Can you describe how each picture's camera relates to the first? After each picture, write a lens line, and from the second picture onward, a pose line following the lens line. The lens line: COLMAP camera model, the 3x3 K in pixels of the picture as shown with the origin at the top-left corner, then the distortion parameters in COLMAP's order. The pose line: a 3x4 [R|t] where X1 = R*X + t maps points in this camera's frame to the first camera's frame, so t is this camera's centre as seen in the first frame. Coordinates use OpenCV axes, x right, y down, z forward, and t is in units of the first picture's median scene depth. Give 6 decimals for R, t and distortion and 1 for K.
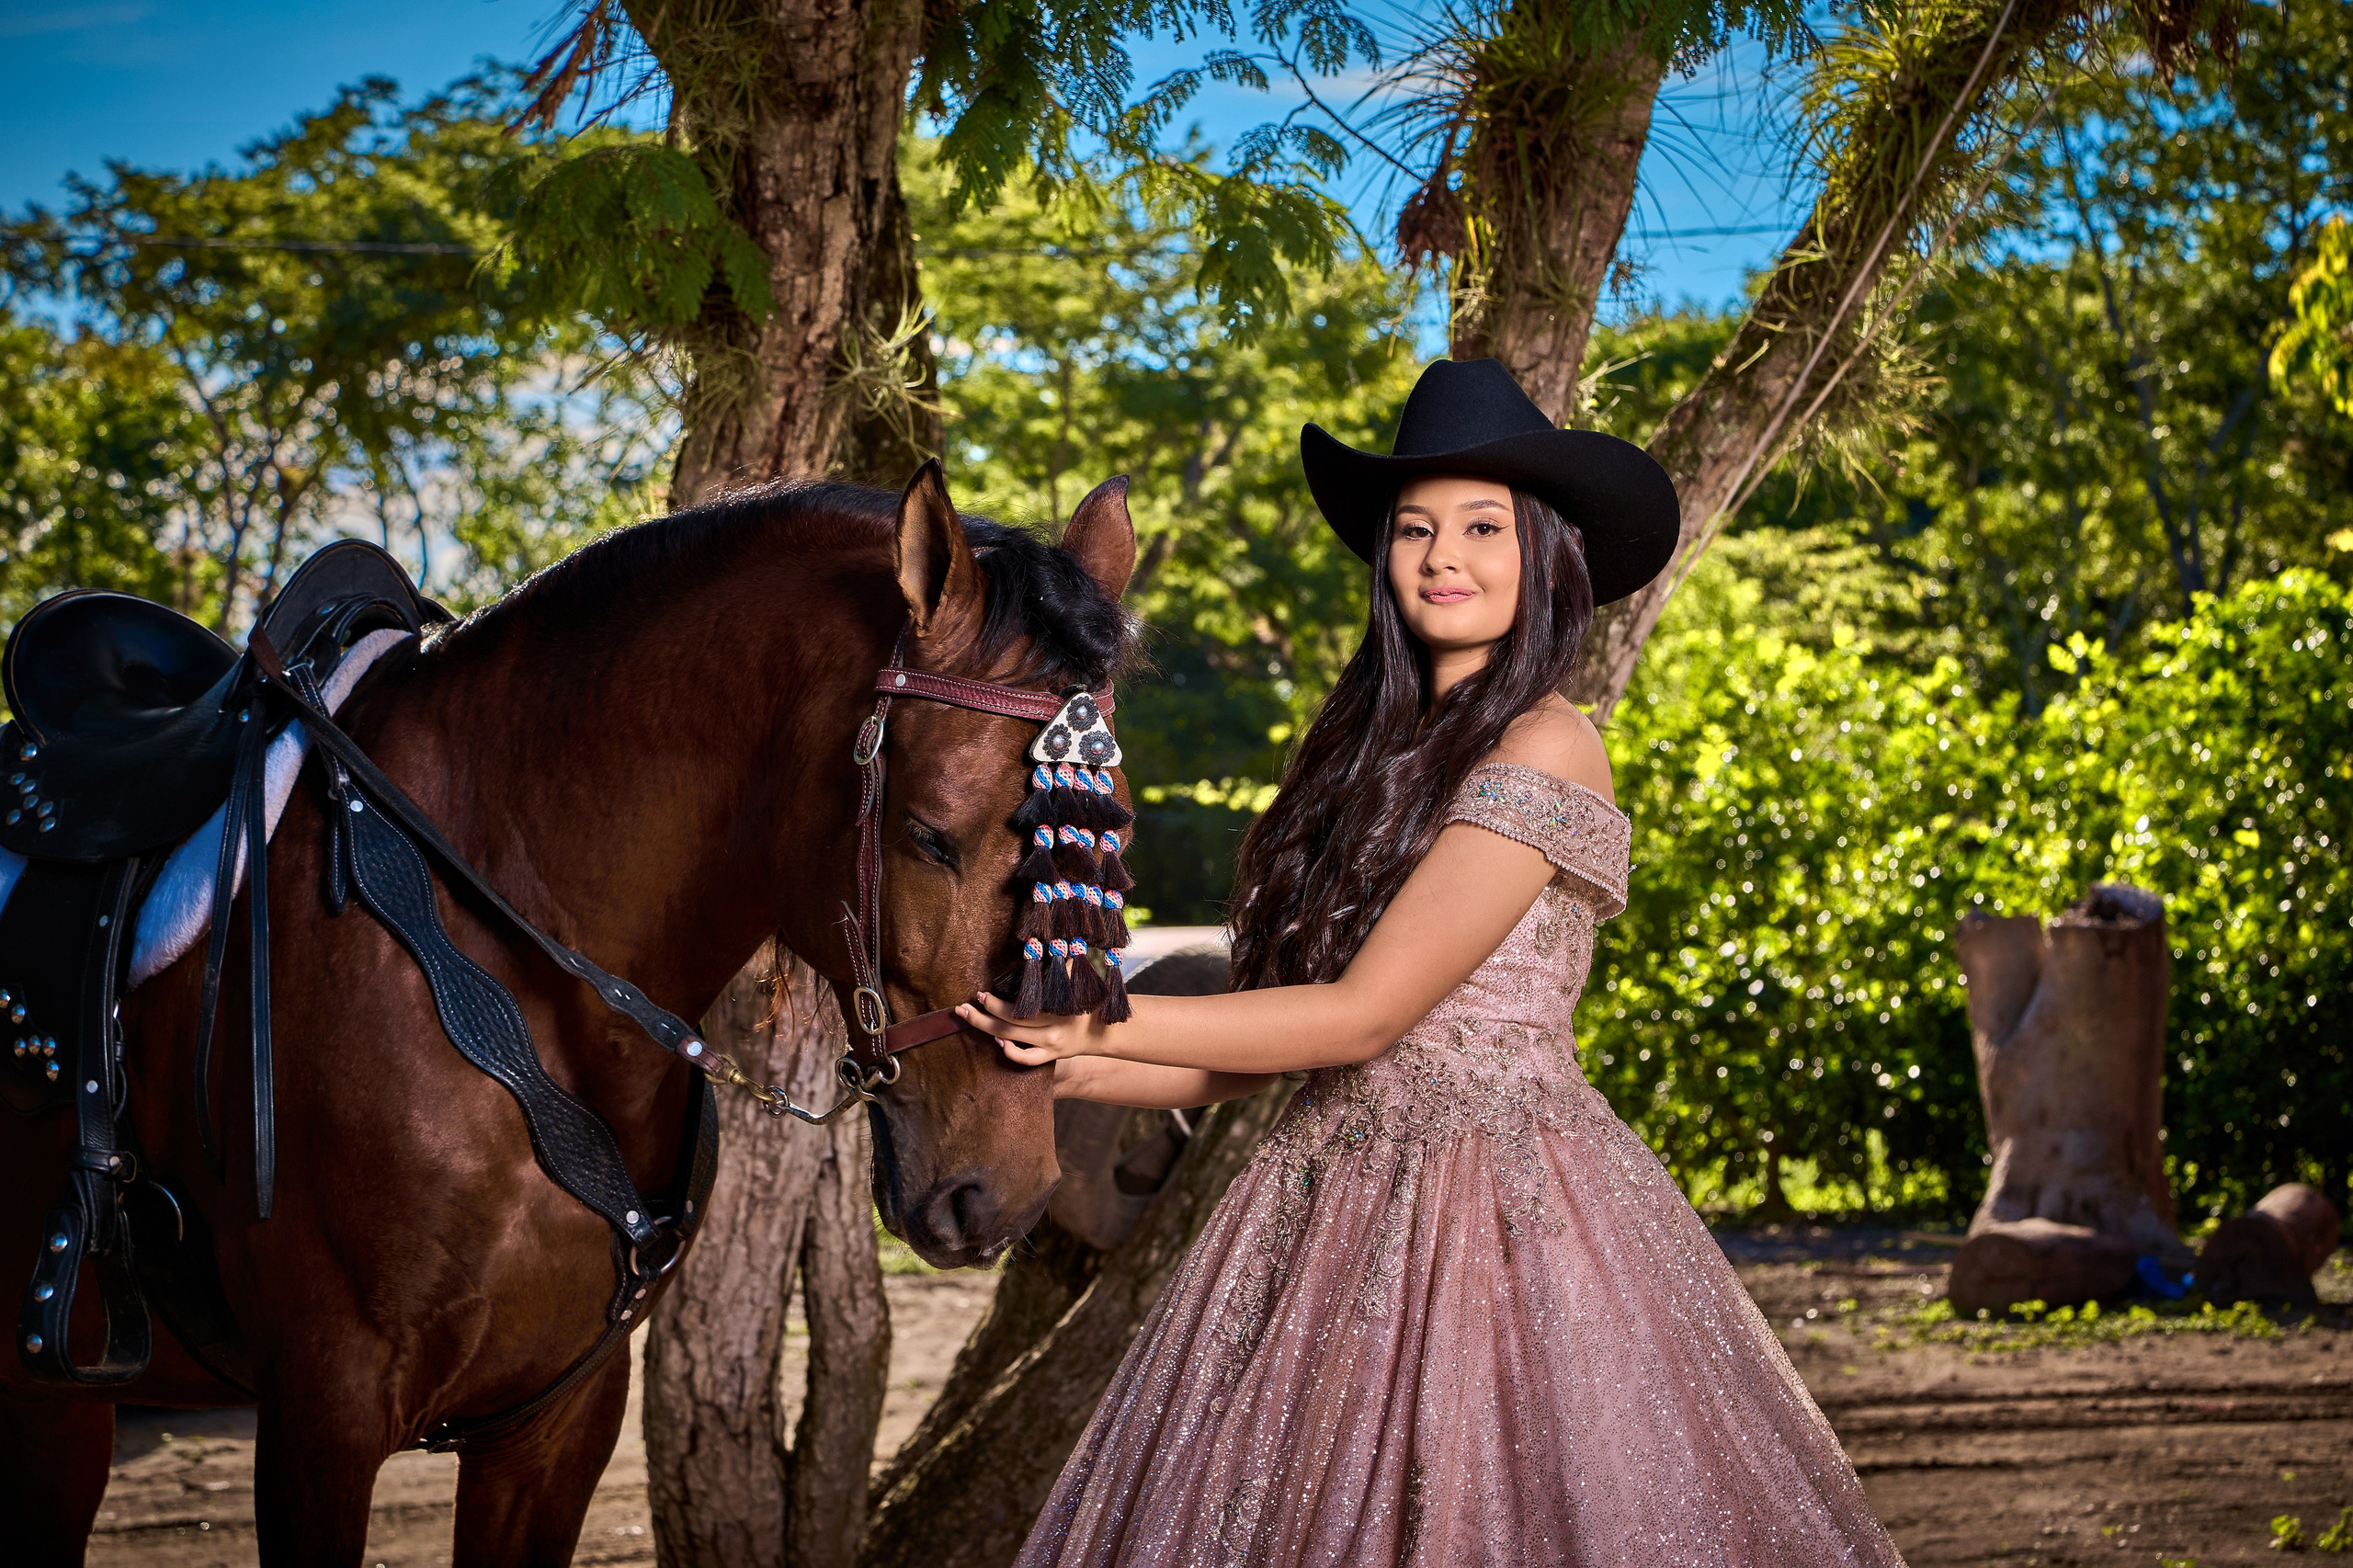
lens RADIAL K [[6321.5, 0, 1176.5], [0, 6321.5, 784.0], [0, 0, 1]] dist [-0.027253, 1.076885]
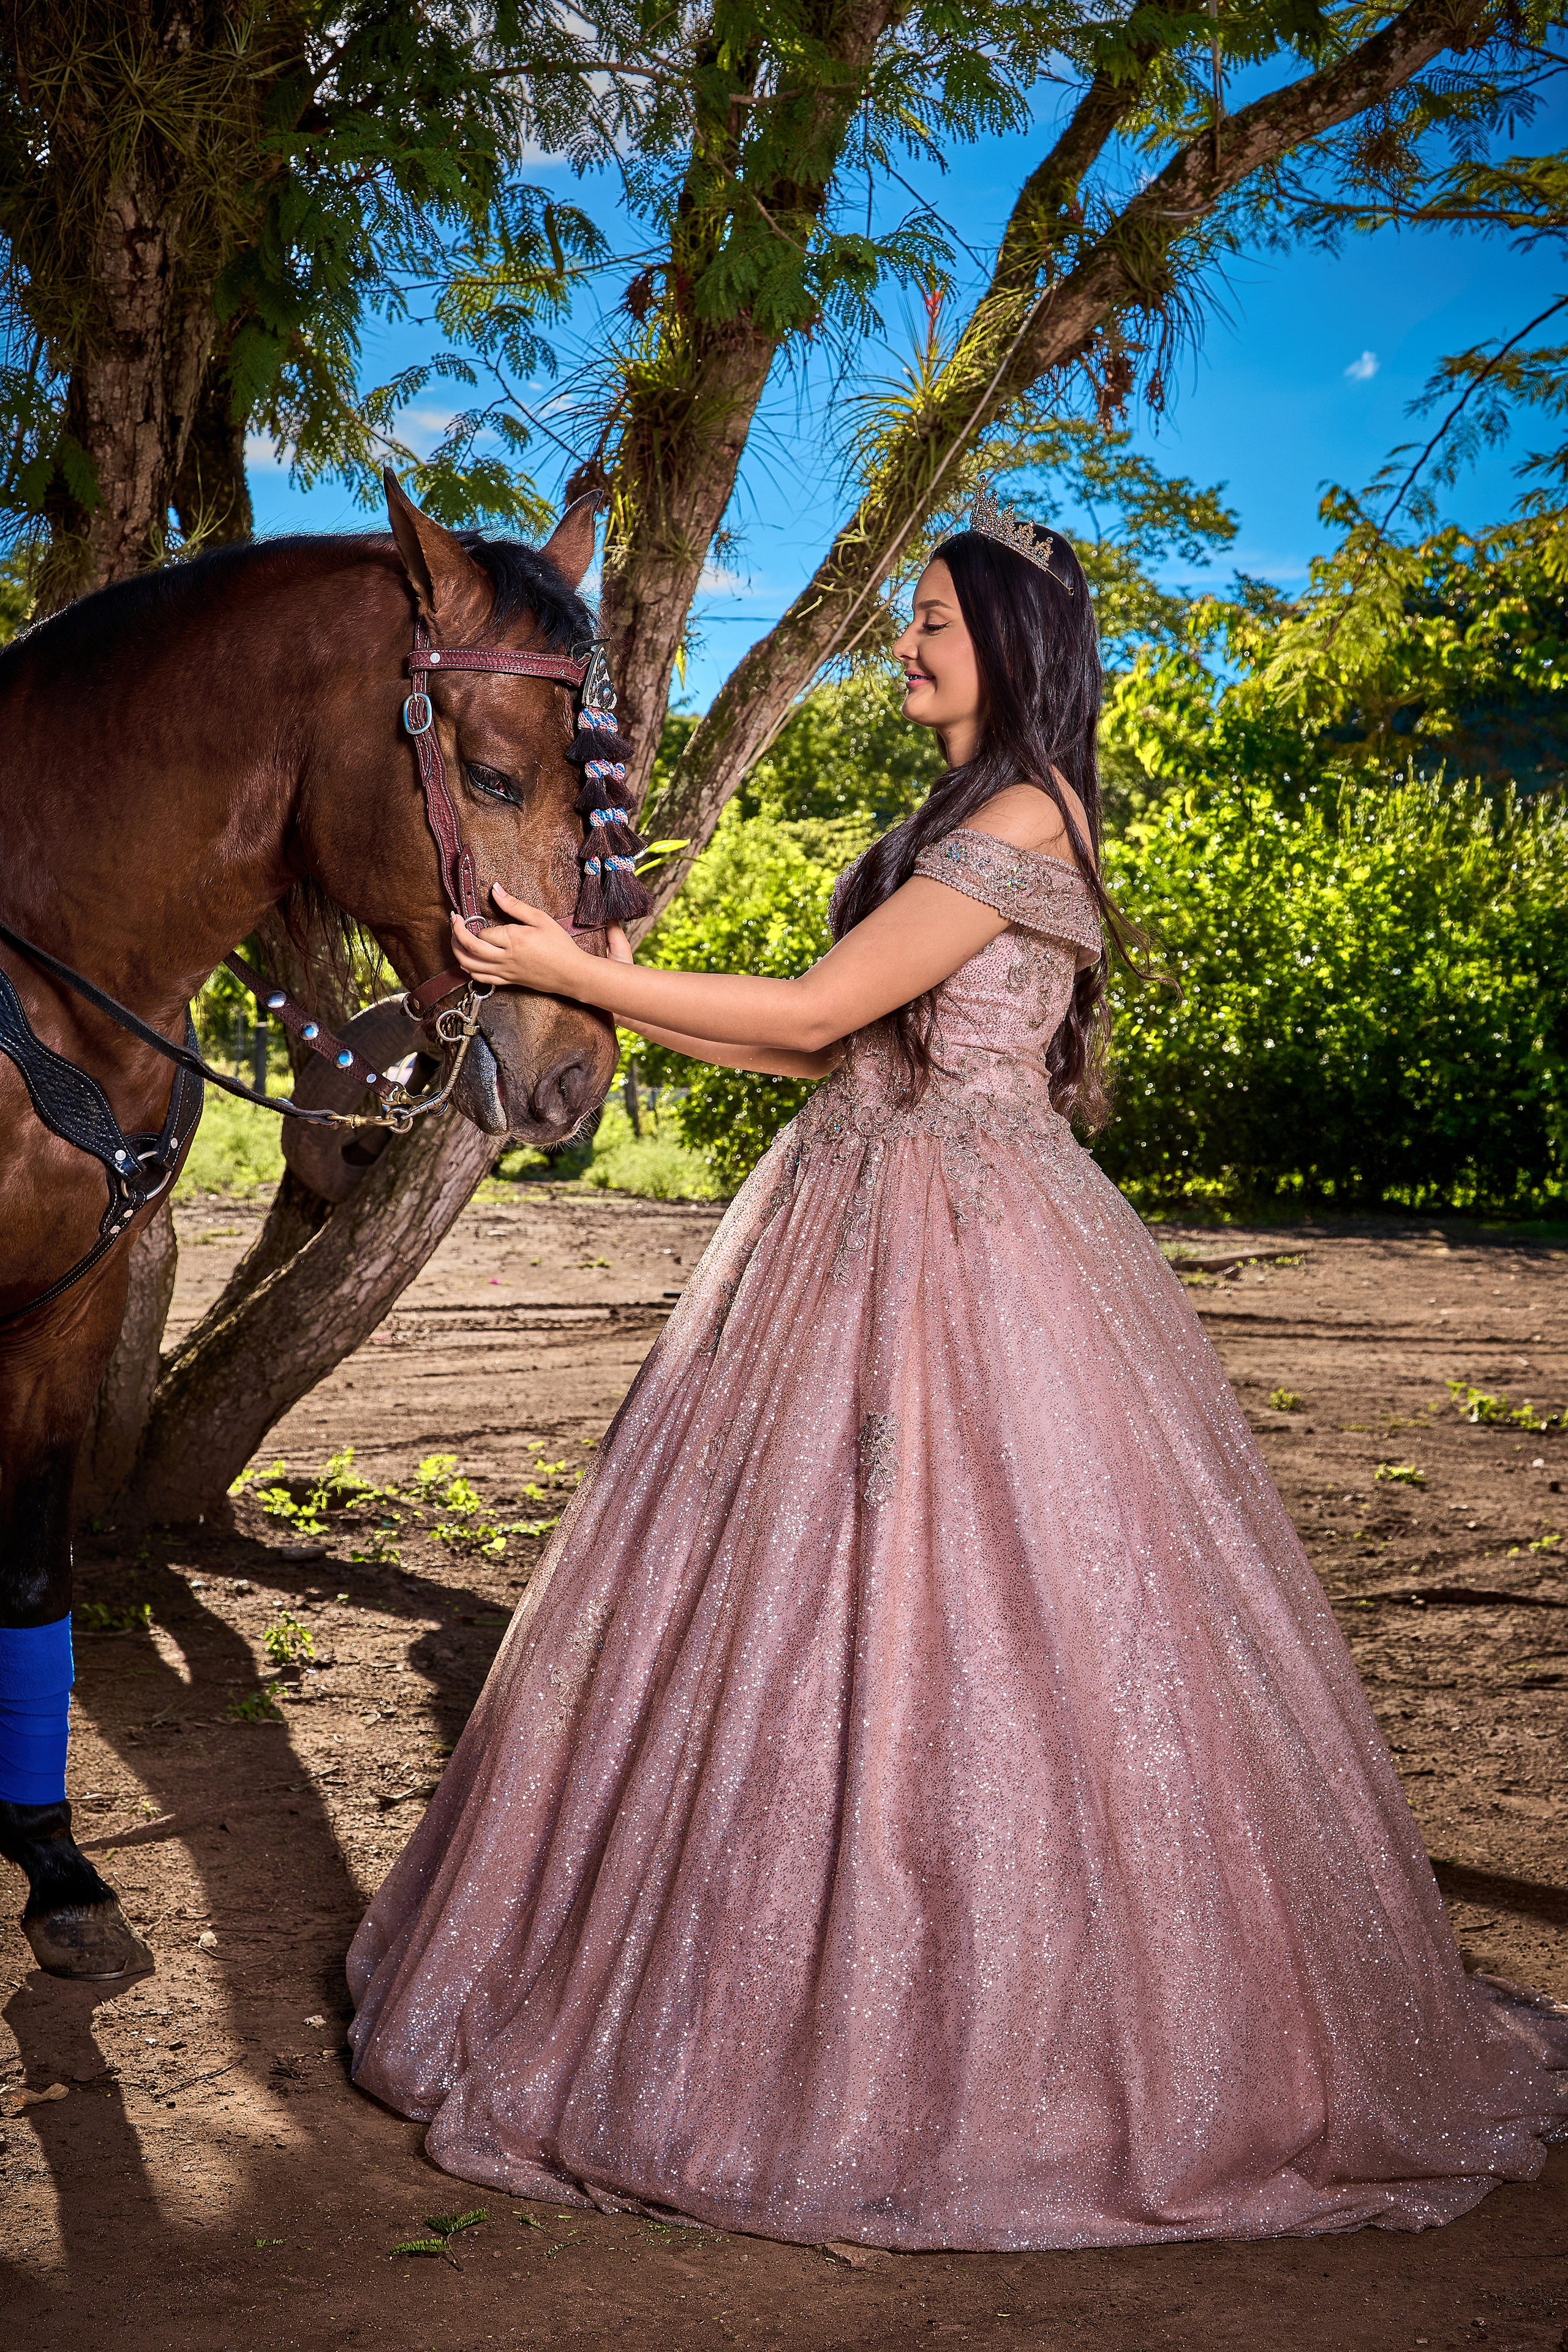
lens RADIAL K [[3566.0, 0, 784.0], [0, 3566.0, 1176.0], [0, 0, 1]] dist [0.138209, -0.002229]
pose [[0.994736, 0.049244, 0.089863, 0.018316], [-0.055077, 0.996453, 0.063625, 0.010121], [-0.086411, -0.068240, 0.993920, 0.181486]]
